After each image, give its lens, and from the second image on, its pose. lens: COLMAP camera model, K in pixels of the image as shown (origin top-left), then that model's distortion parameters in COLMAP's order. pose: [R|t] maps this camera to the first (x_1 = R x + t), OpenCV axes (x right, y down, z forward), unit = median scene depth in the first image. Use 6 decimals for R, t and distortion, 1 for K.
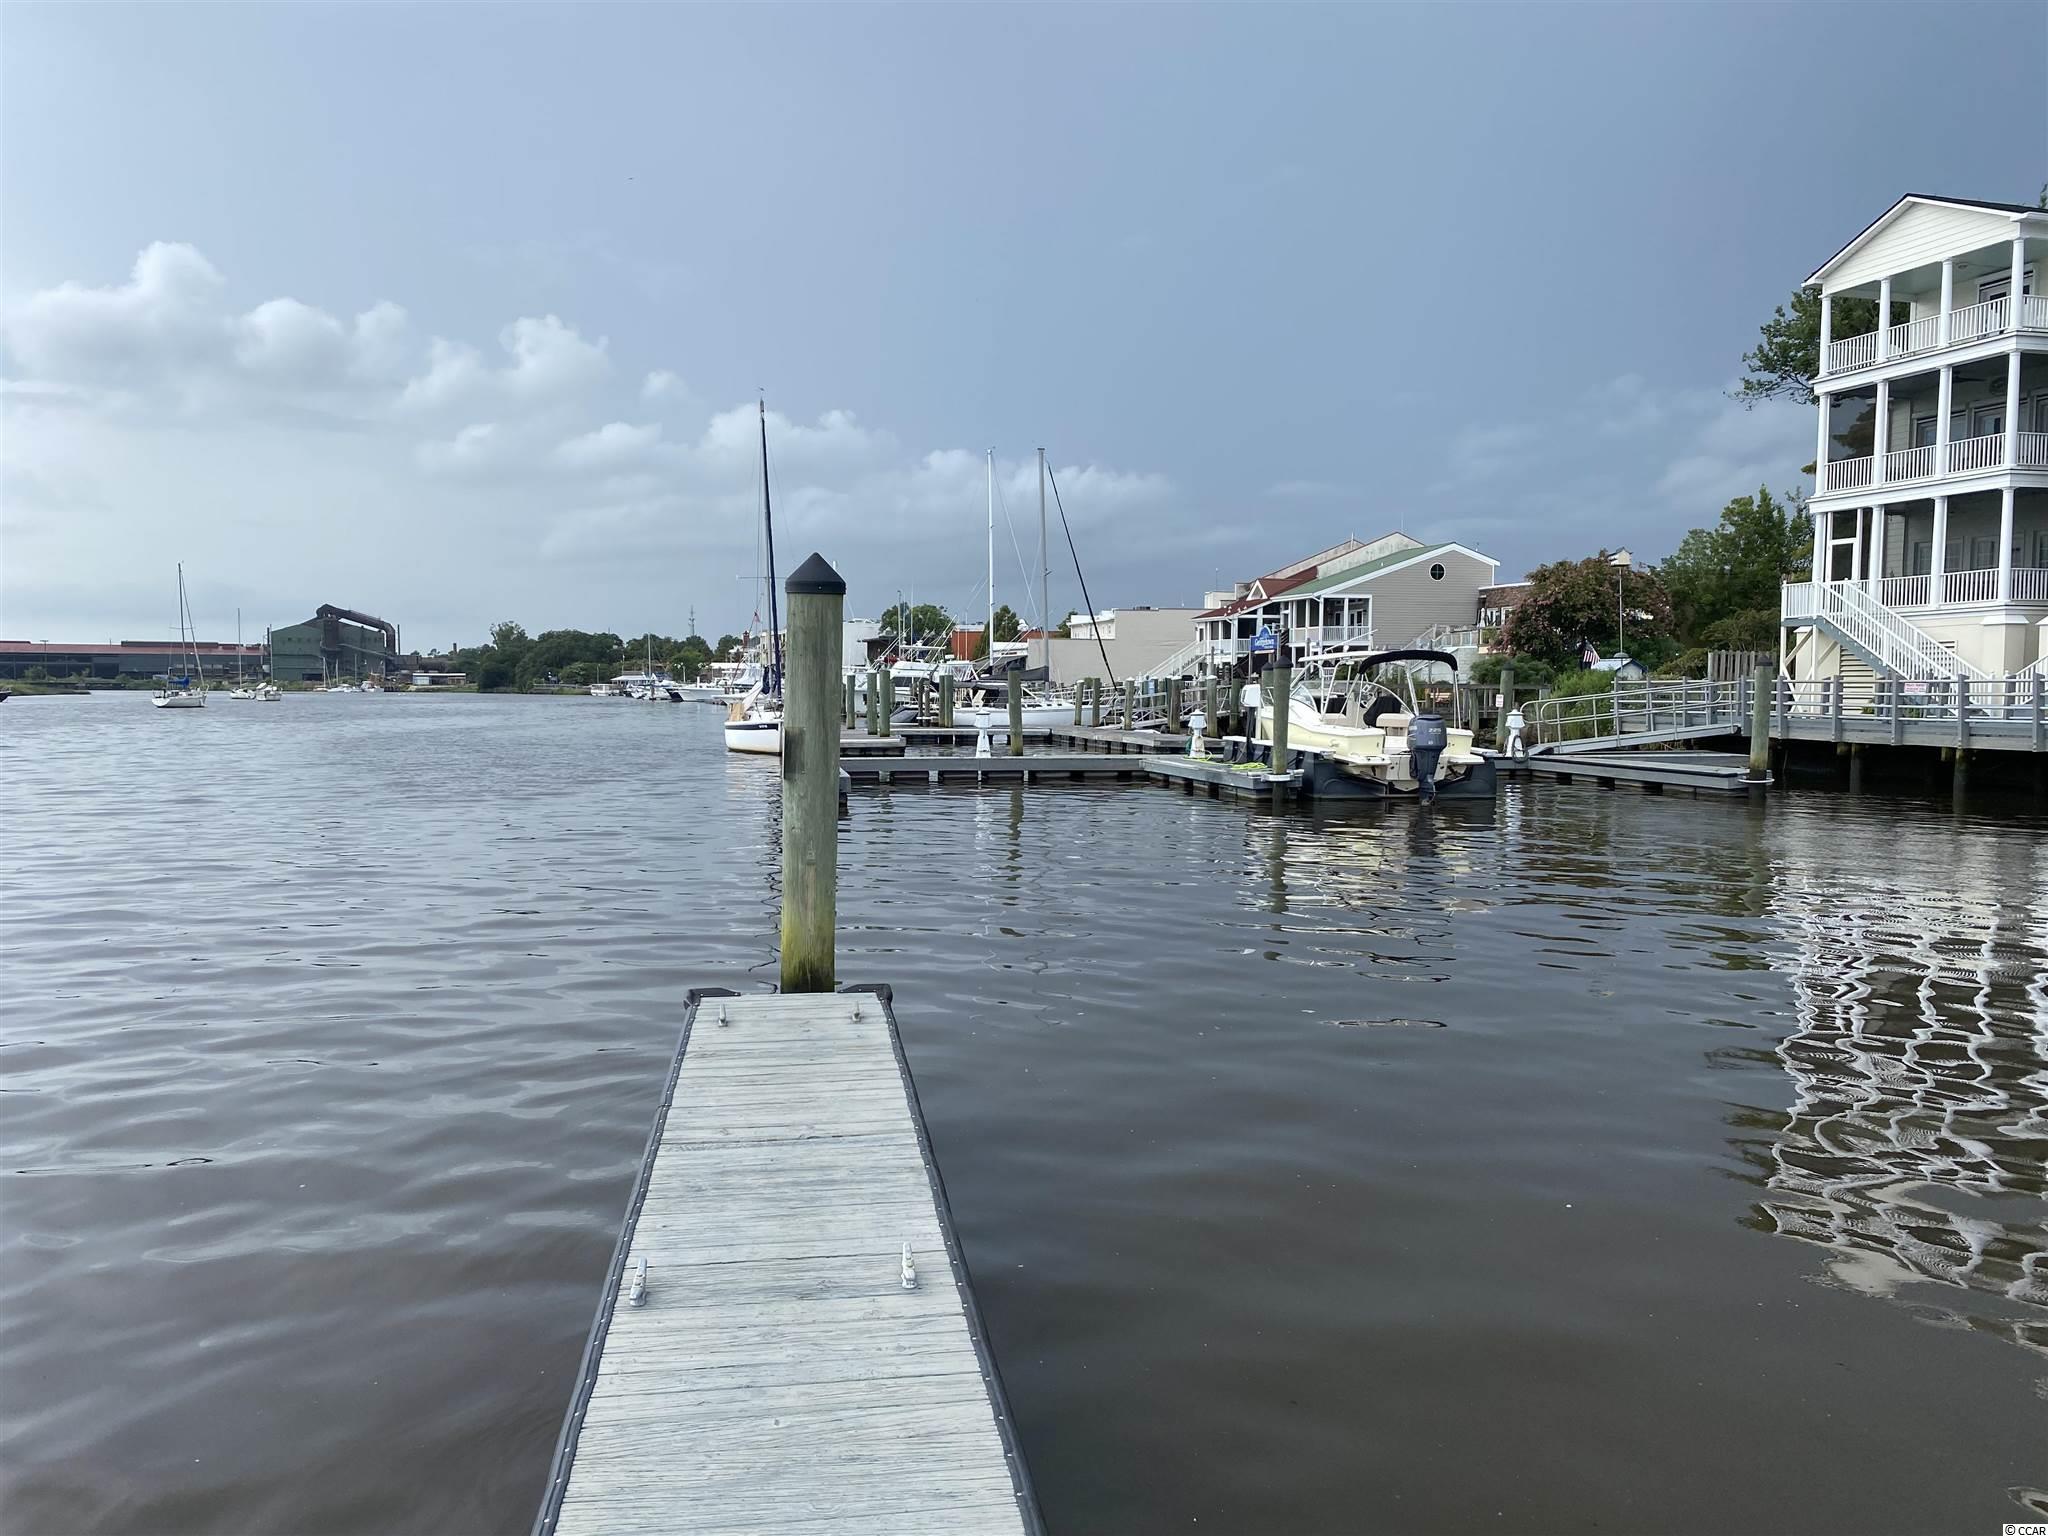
lens RADIAL K [[1586.3, 0, 1024.0], [0, 1586.3, 768.0], [0, 0, 1]] dist [0.038180, -0.007291]
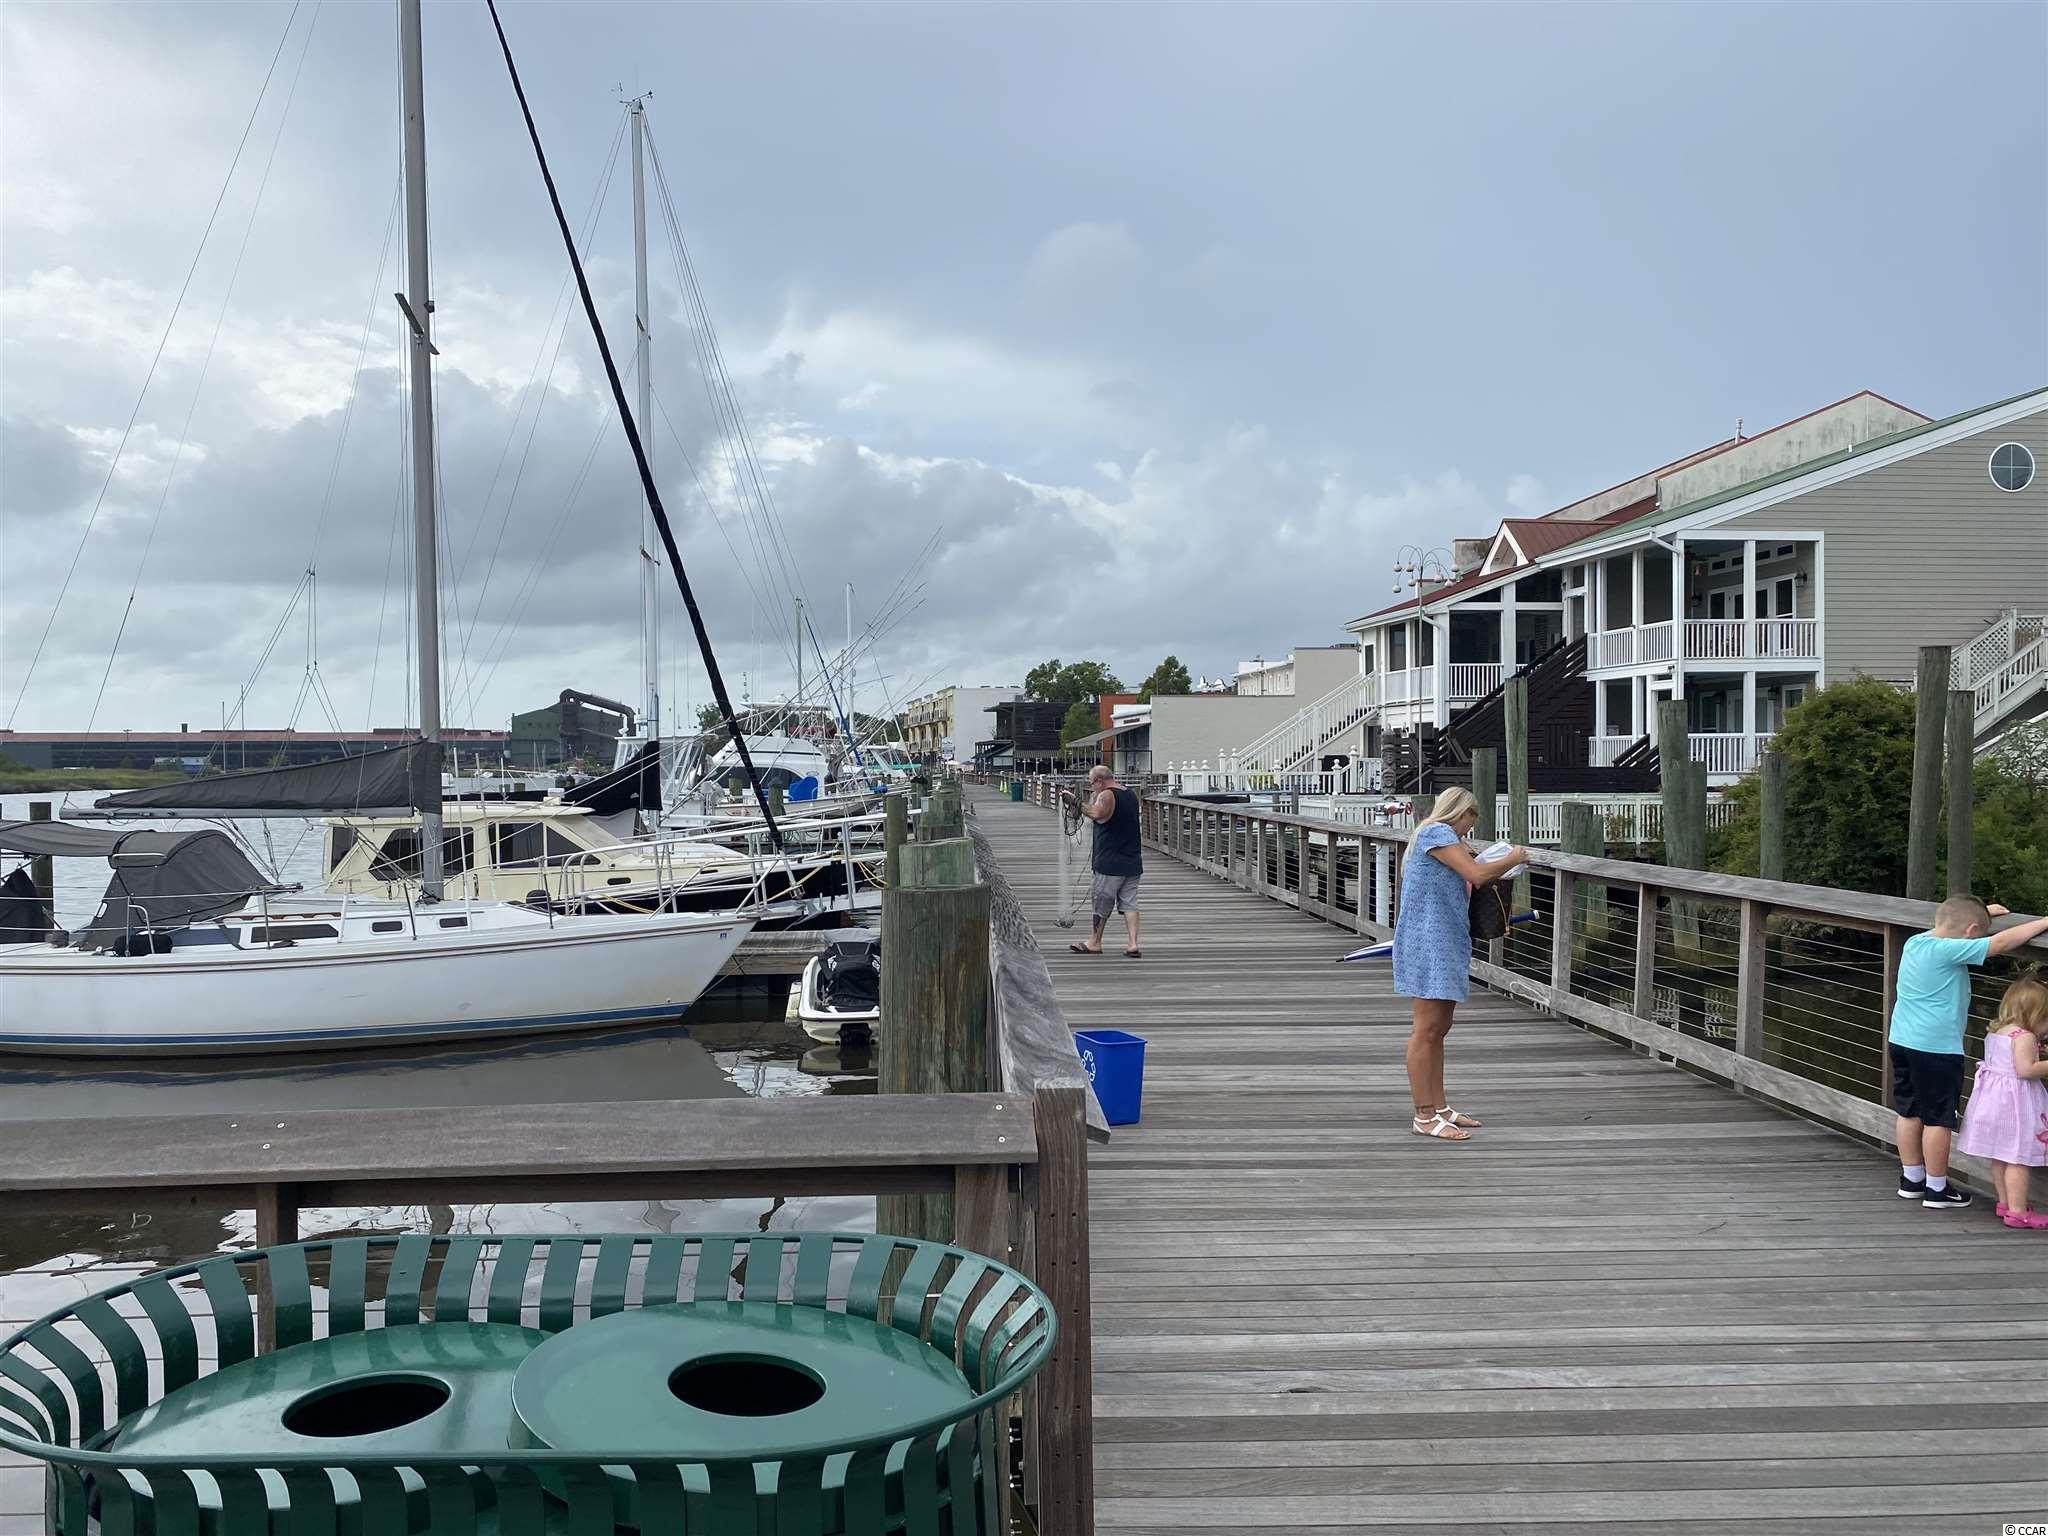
lens RADIAL K [[1586.3, 0, 1024.0], [0, 1586.3, 768.0], [0, 0, 1]] dist [0.038180, -0.007291]
pose [[0.984341, -0.009057, -0.176041, 0.098965], [0.000456, 0.998807, -0.048833, -0.035764], [0.176274, 0.047988, 0.983171, 0.588806]]
